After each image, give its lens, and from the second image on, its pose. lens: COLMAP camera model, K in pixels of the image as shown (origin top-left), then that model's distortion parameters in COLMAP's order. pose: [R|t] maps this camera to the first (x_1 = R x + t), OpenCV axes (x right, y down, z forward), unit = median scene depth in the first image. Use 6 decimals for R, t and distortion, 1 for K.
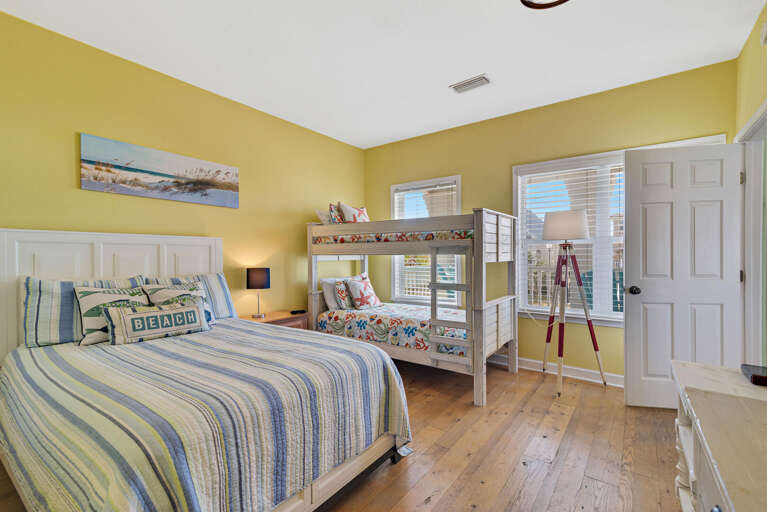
lens RADIAL K [[351.6, 0, 381.3], [0, 351.6, 255.8], [0, 0, 1]] dist [0.005675, -0.000092]
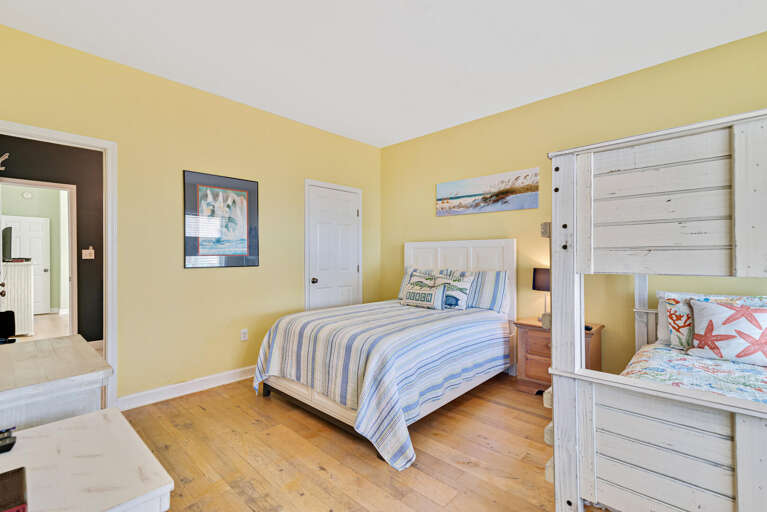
lens RADIAL K [[351.6, 0, 380.2], [0, 351.6, 256.1], [0, 0, 1]] dist [0.005675, -0.000092]
pose [[-0.143003, 0.004661, -0.989711, 0.718687], [0.002146, 0.999988, 0.004400, -0.003667], [0.989720, -0.001495, -0.143011, 0.784194]]
